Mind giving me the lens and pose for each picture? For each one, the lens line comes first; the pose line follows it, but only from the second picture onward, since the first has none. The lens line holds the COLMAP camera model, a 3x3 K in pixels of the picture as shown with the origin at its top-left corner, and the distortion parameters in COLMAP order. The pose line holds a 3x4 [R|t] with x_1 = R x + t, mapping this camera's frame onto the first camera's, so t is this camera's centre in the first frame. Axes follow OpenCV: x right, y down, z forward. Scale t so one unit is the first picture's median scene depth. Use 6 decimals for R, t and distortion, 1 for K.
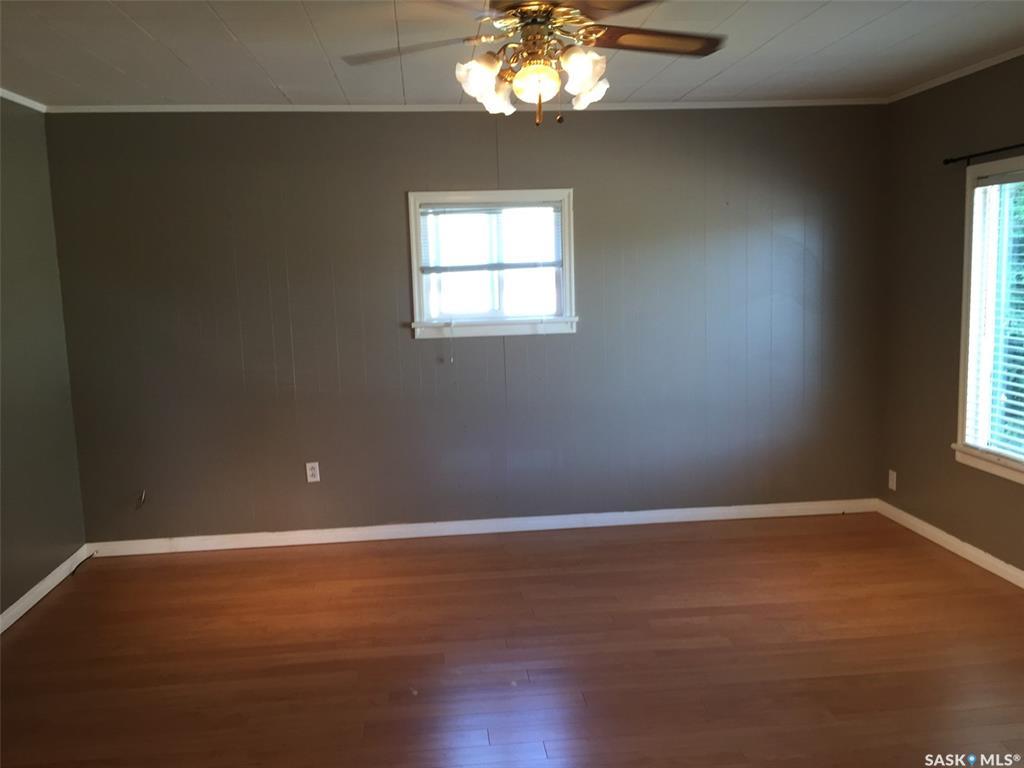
lens RADIAL K [[879.3, 0, 514.0], [0, 879.3, 382.9], [0, 0, 1]] dist [0.064156, -0.022454]
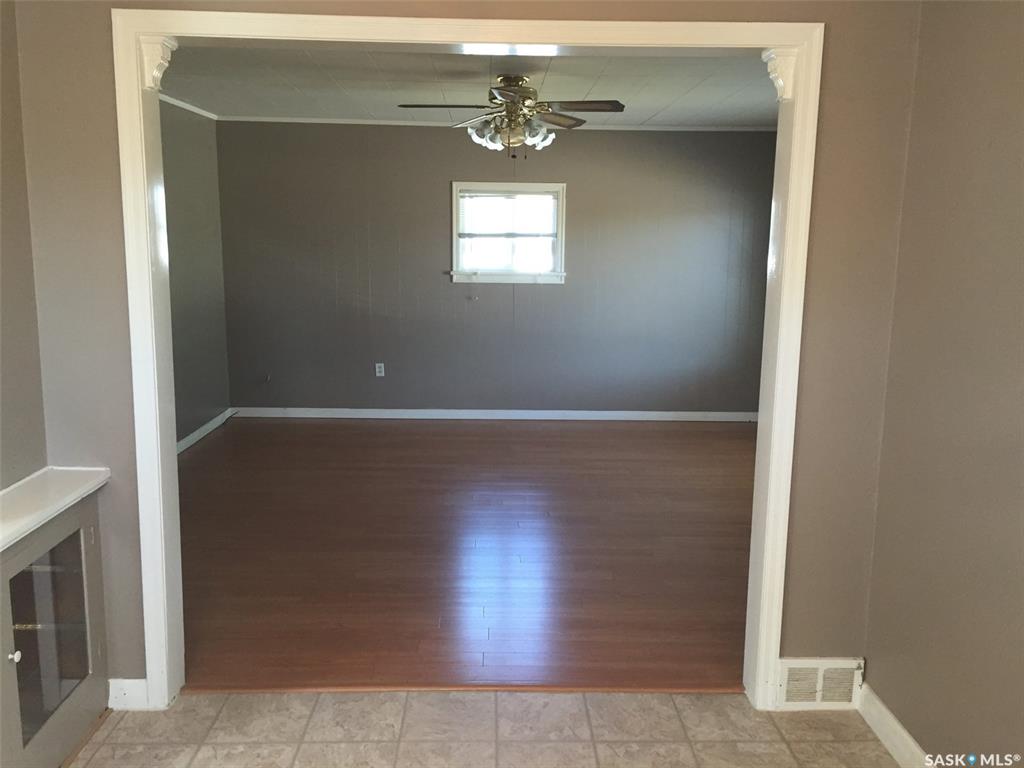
lens RADIAL K [[879.3, 0, 518.1], [0, 879.3, 388.1], [0, 0, 1]] dist [0.064156, -0.022454]
pose [[0.998138, 0.047209, -0.038611, 0.060572], [-0.046448, 0.998713, 0.020394, 0.089742], [0.039524, -0.018563, 0.999046, -0.456871]]
